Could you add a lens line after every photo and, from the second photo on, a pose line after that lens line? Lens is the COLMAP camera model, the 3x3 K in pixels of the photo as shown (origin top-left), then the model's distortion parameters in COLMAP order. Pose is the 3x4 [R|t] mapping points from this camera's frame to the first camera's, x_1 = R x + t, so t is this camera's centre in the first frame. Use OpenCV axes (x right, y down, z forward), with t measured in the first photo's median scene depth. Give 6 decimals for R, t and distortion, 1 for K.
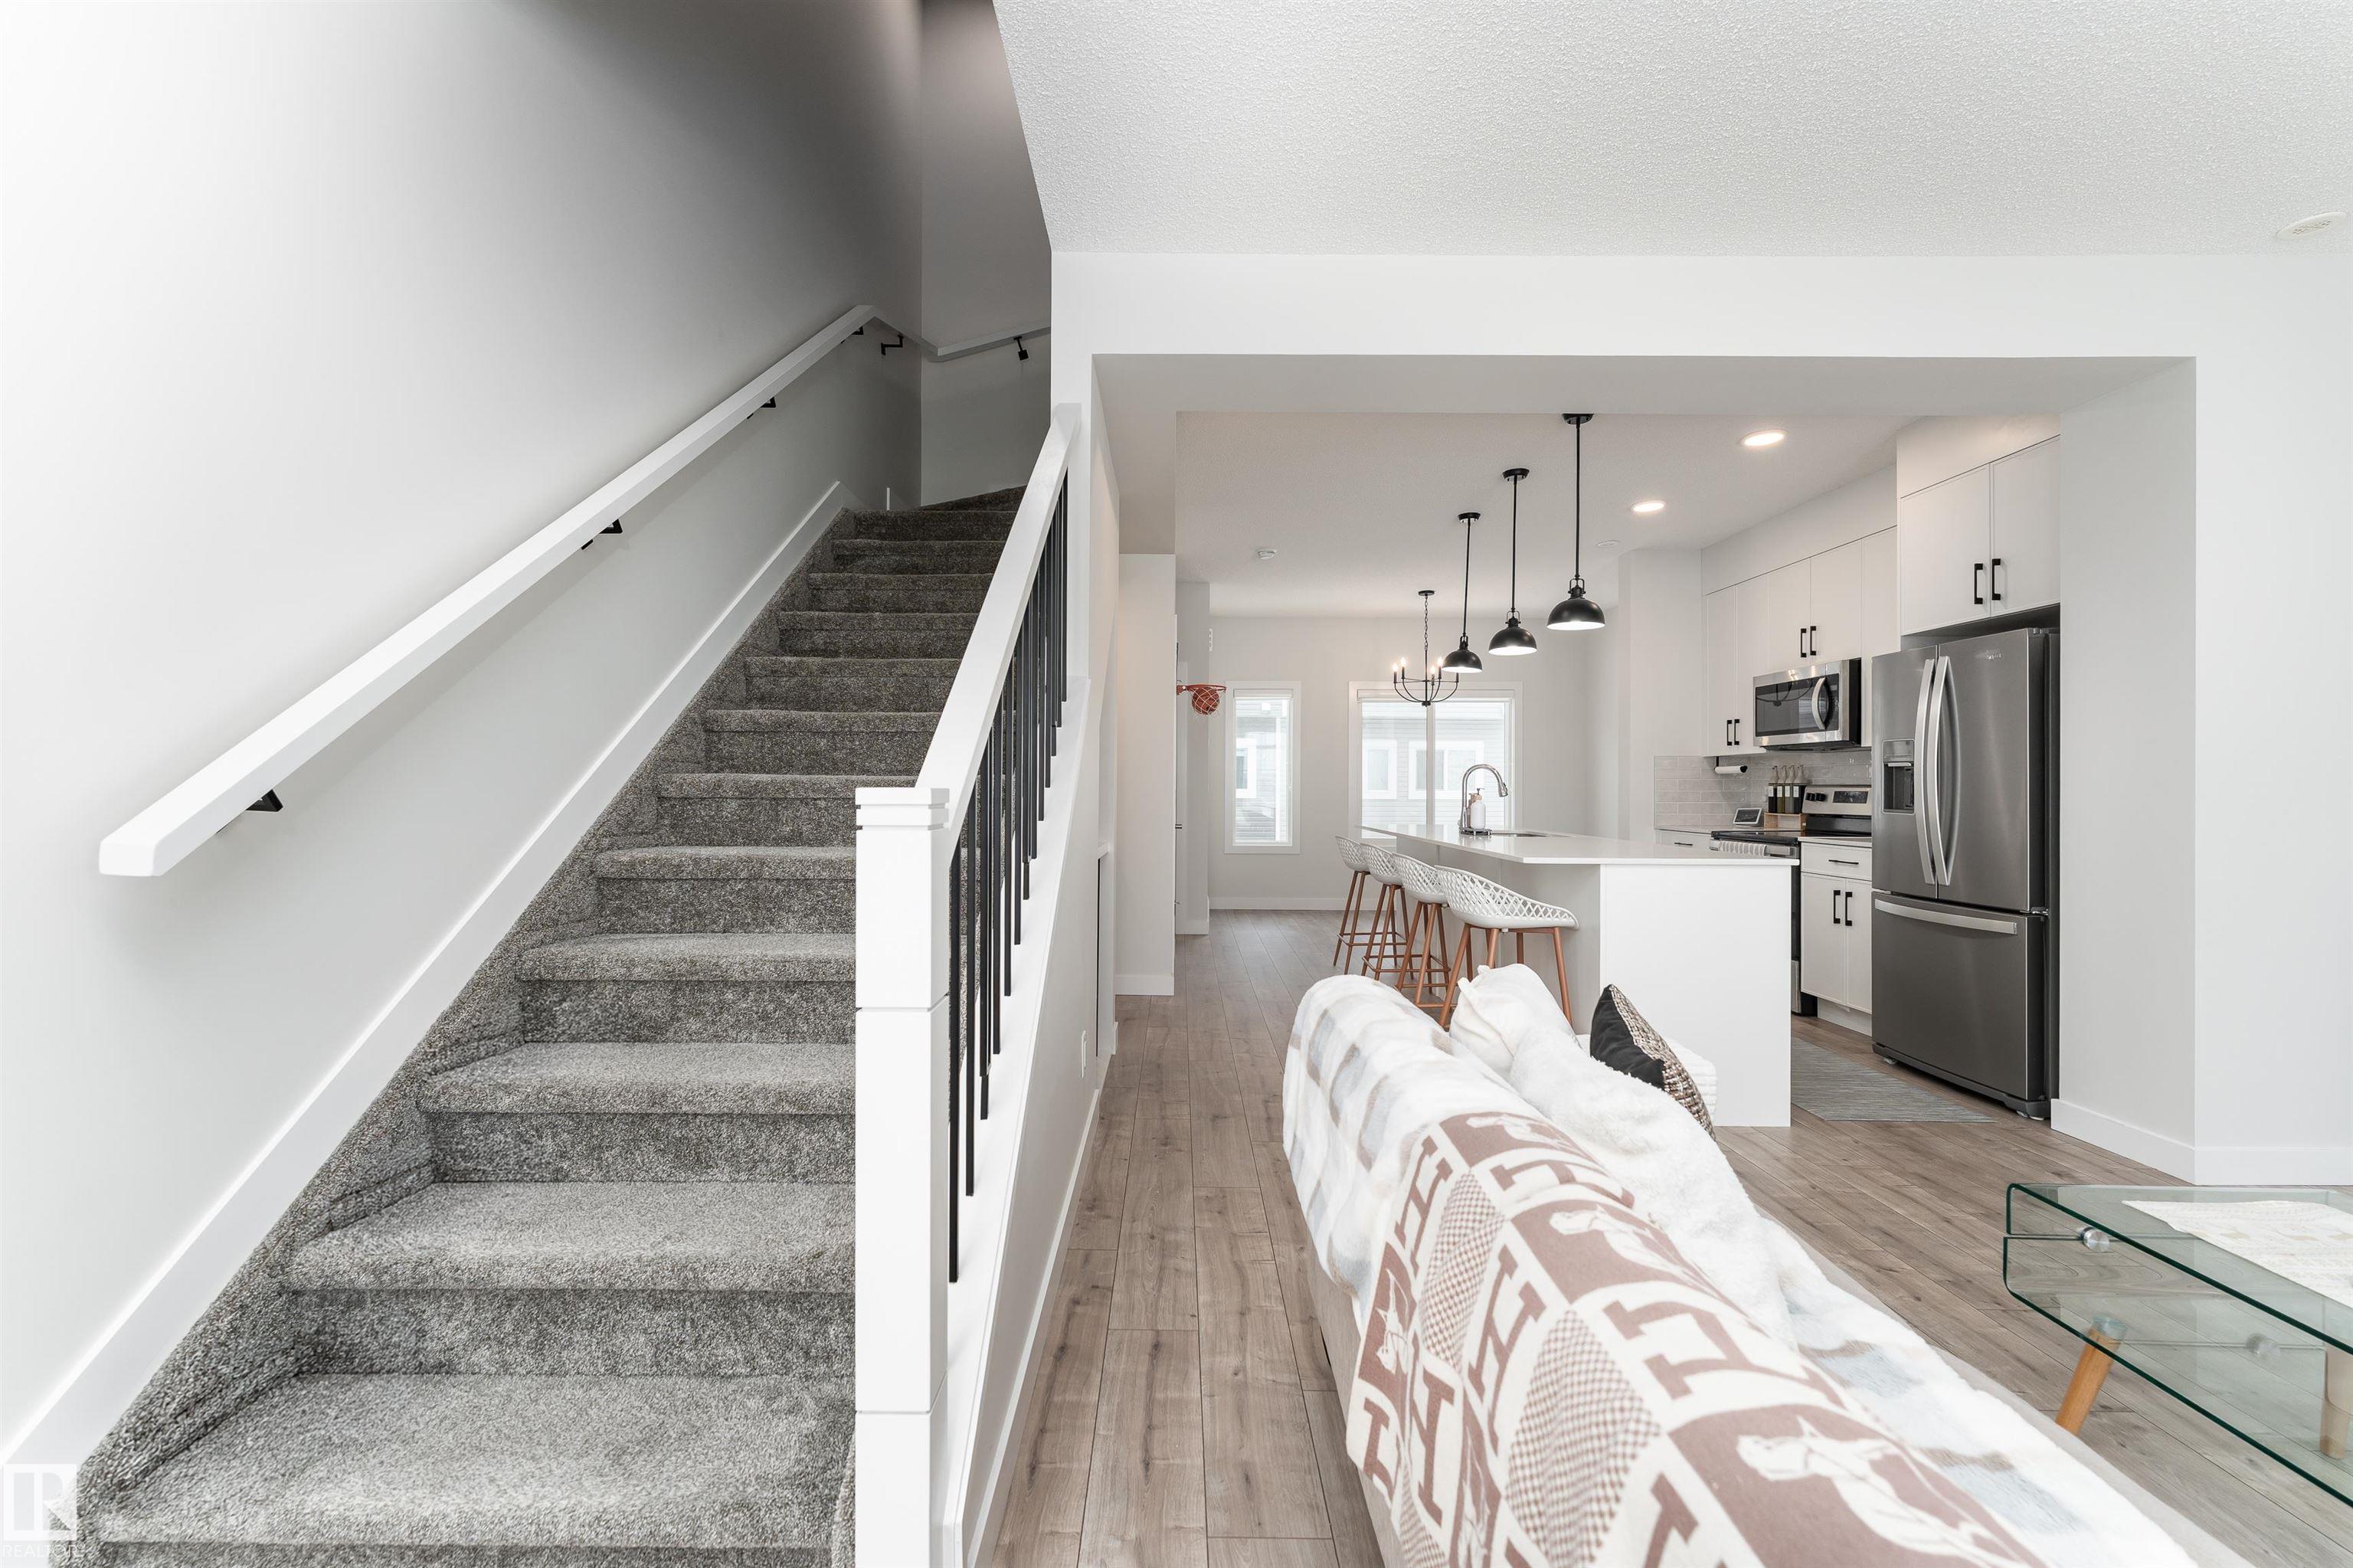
lens RADIAL K [[958.9, 0, 1185.5], [0, 958.9, 781.0], [0, 0, 1]] dist [0.022406, -0.000014]
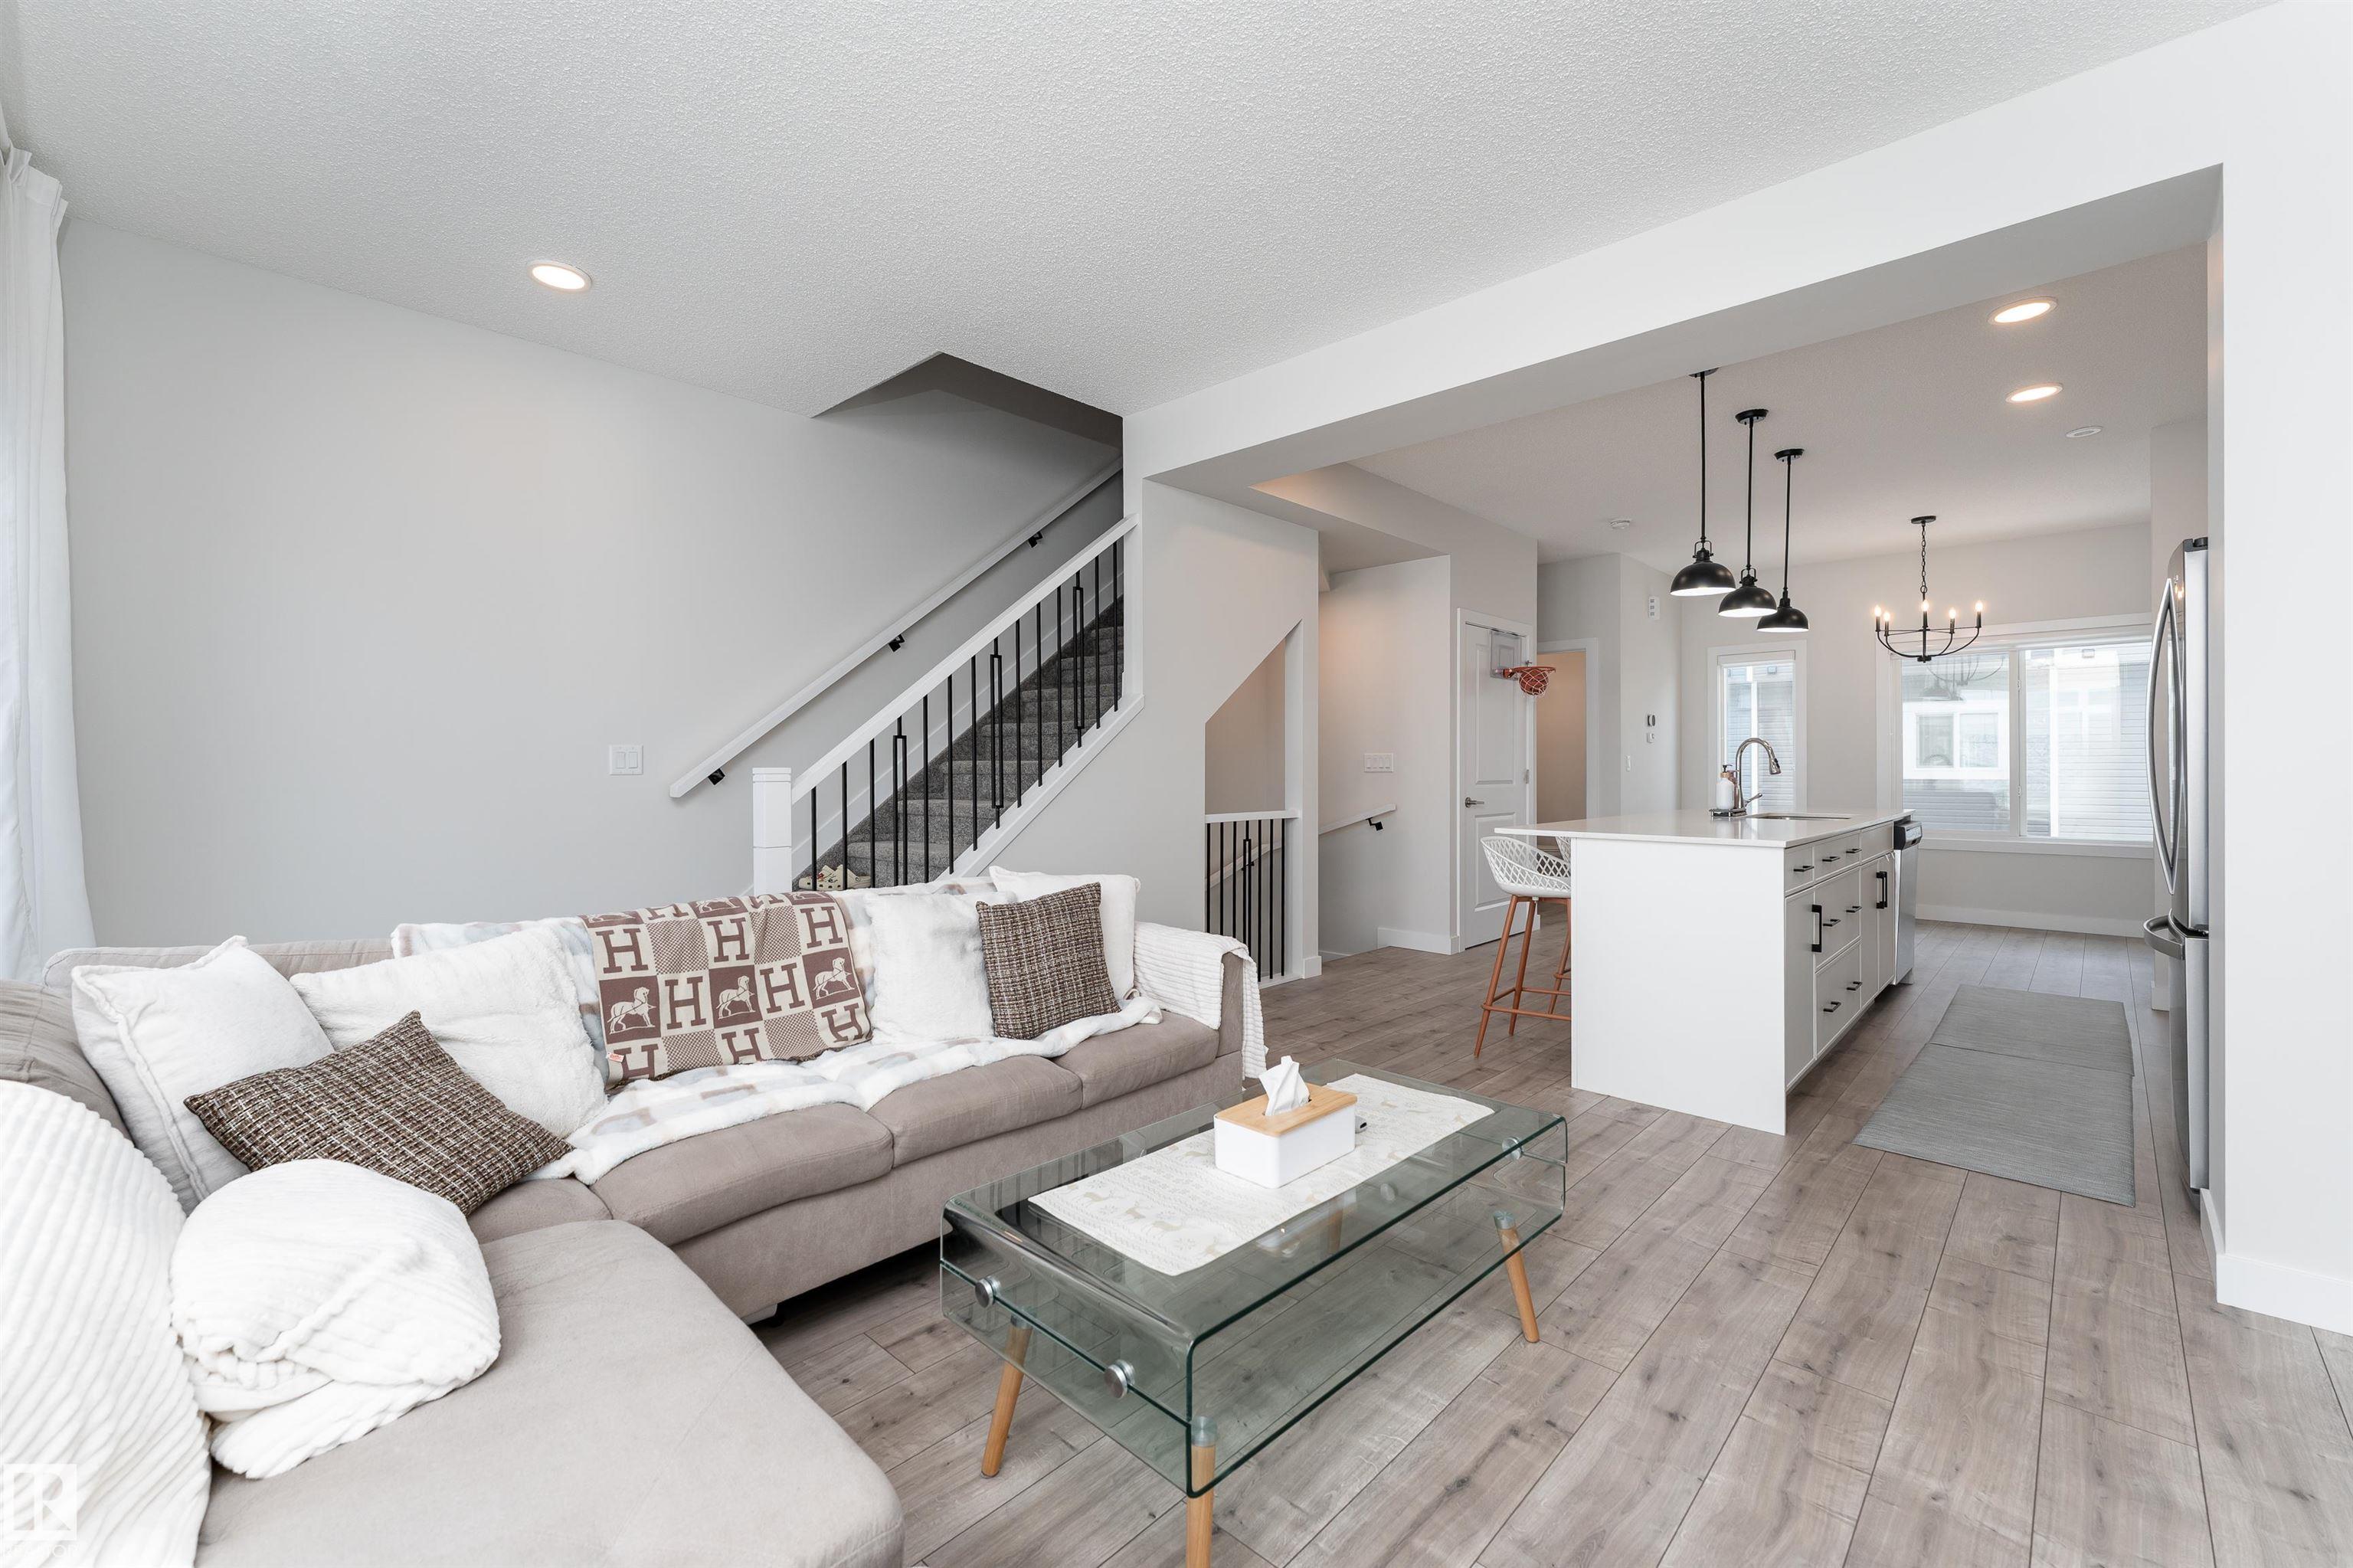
lens RADIAL K [[963.3, 0, 1161.3], [0, 963.3, 763.3], [0, 0, 1]] dist [0.000609, -0.000024]
pose [[0.711491, -0.005442, -0.702674, 0.732770], [0.008934, 0.999959, 0.001301, -0.000074], [0.702638, -0.007203, 0.711511, -0.045423]]
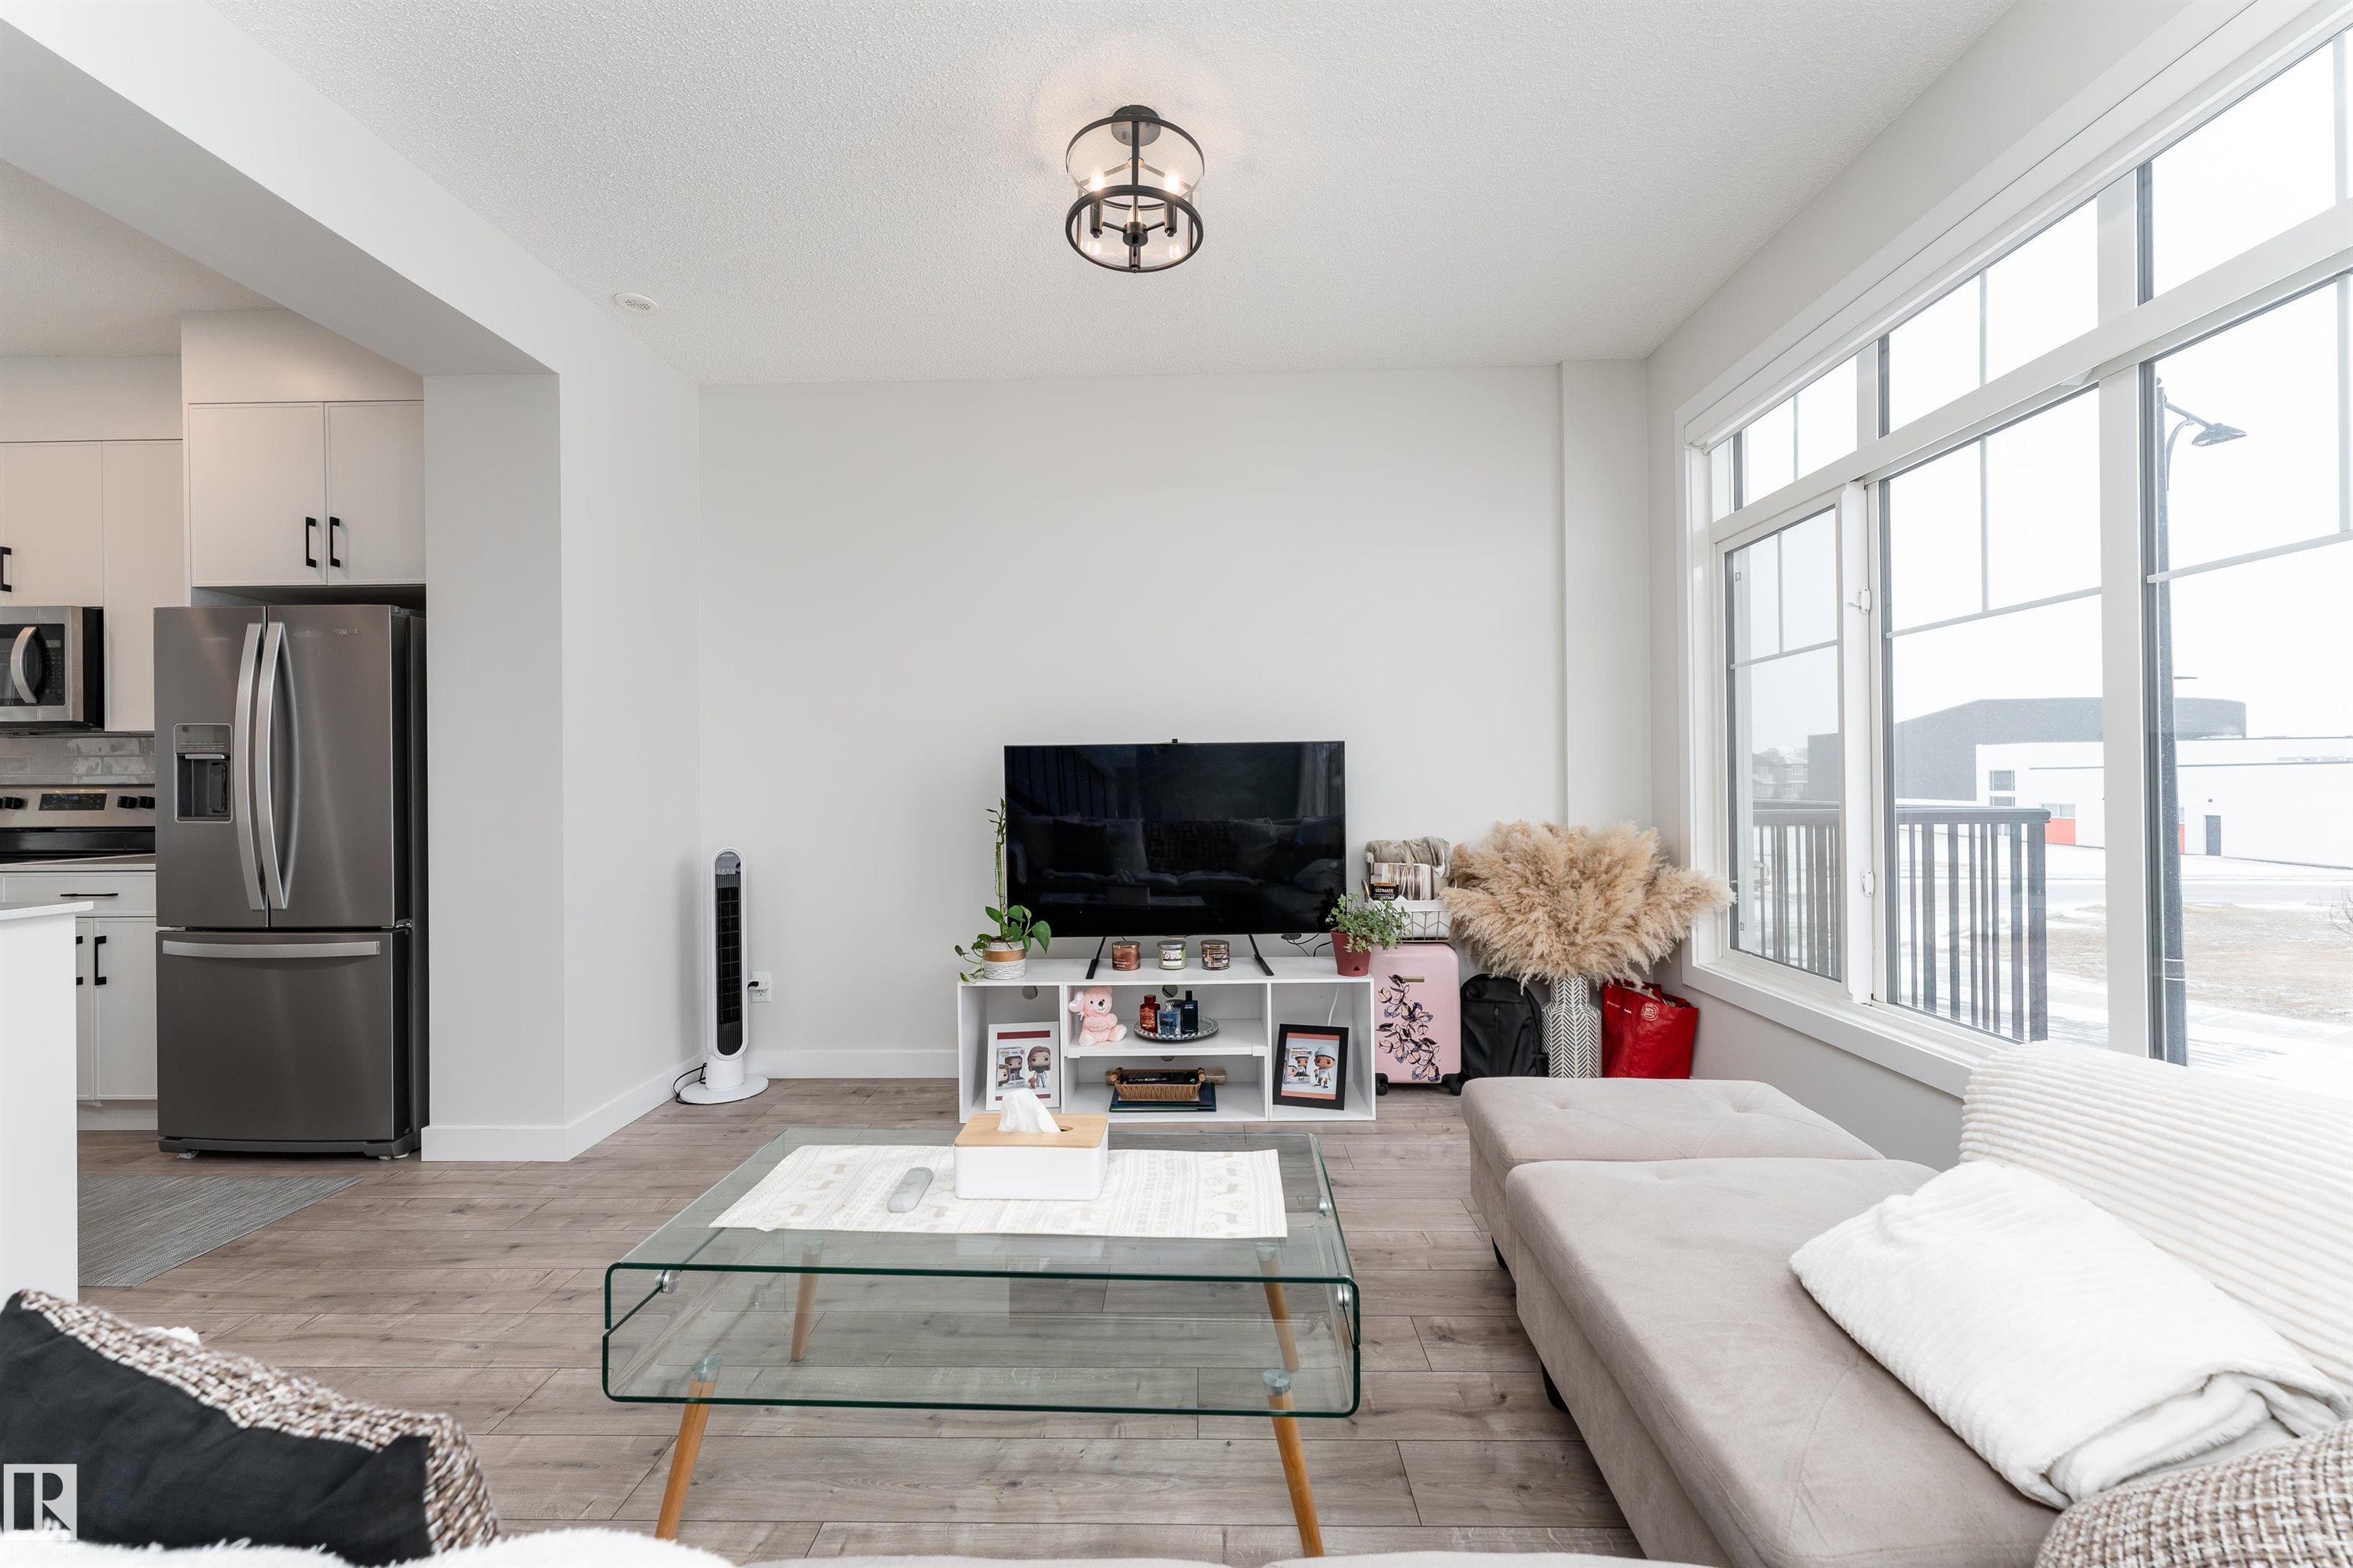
lens RADIAL K [[935.0, 0, 1176.5], [0, 935.0, 784.0], [0, 0, 1]] dist [0.000473, -0.000228]
pose [[0.029883, -0.006487, 0.999532, 0.034755], [0.001600, 0.999978, 0.006442, 0.000402], [-0.999552, 0.001407, 0.029893, 0.235110]]
